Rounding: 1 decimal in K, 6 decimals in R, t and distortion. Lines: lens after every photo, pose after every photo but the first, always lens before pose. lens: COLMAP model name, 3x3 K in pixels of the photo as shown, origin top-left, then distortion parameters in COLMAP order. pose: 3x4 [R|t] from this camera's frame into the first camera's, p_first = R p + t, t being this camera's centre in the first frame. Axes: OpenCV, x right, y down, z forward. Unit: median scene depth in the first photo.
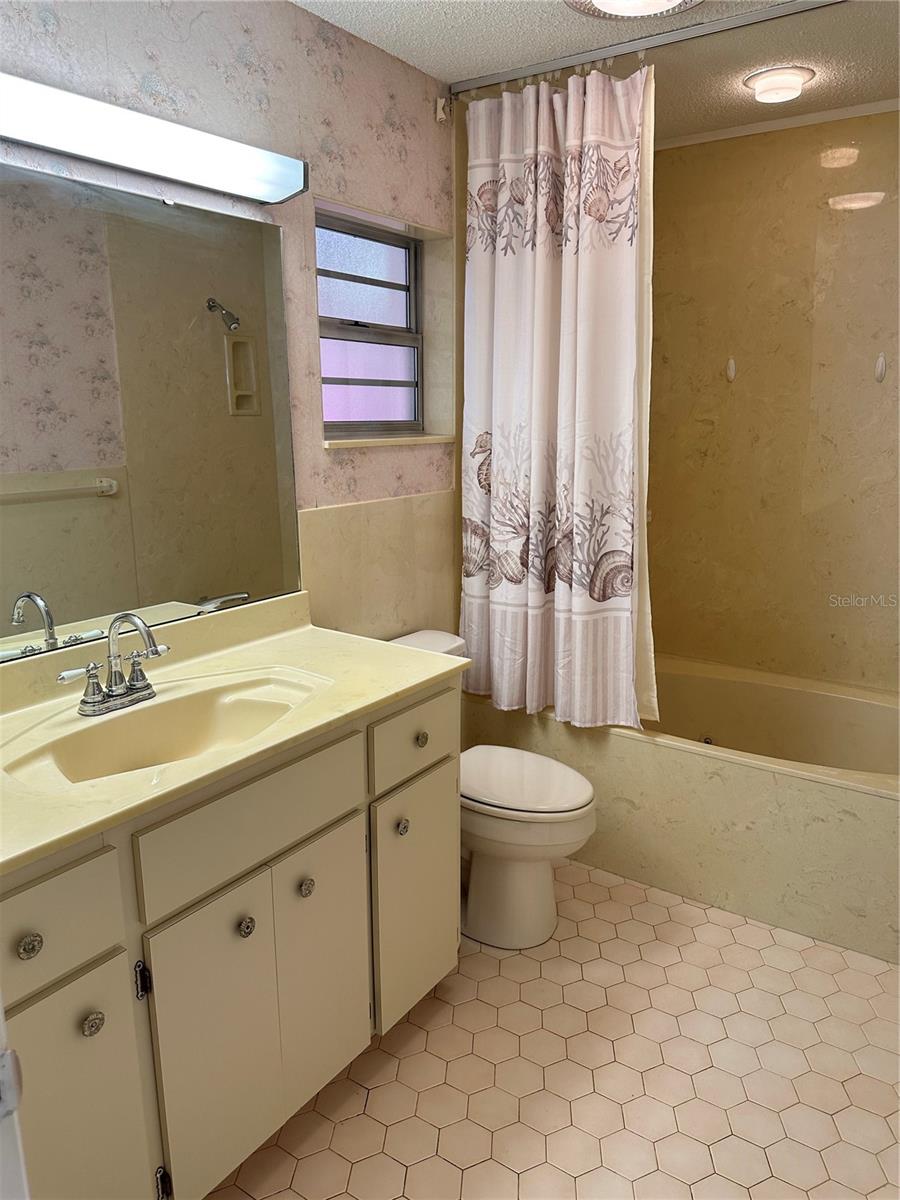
lens RADIAL K [[861.8, 0, 455.7], [0, 861.8, 599.2], [0, 0, 1]] dist [0.048626, -0.047448]
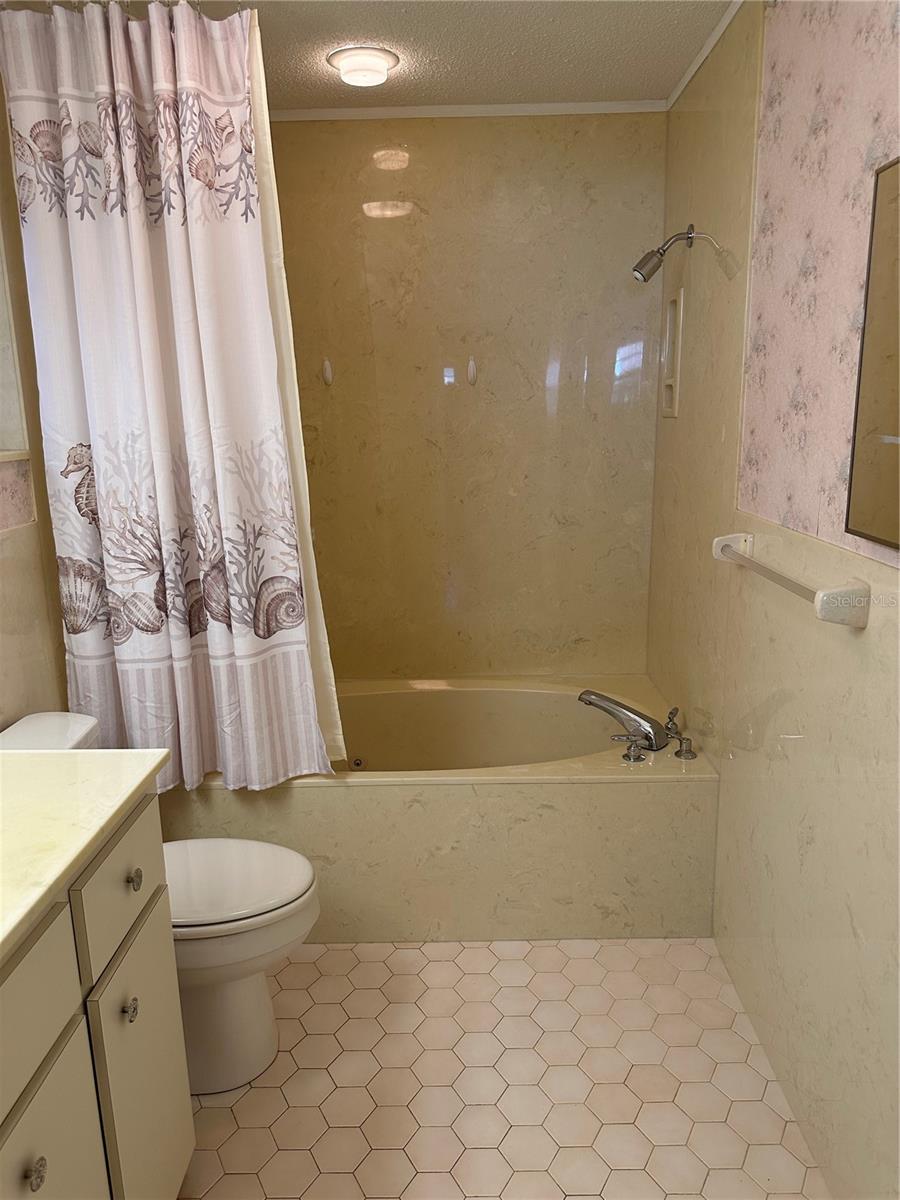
lens RADIAL K [[861.8, 0, 445.2], [0, 861.8, 597.4], [0, 0, 1]] dist [0.048626, -0.047448]
pose [[0.834490, -0.137189, 0.533671, -0.135744], [0.144762, 0.989073, 0.027896, -0.035905], [-0.531667, 0.053976, 0.845232, 0.186044]]
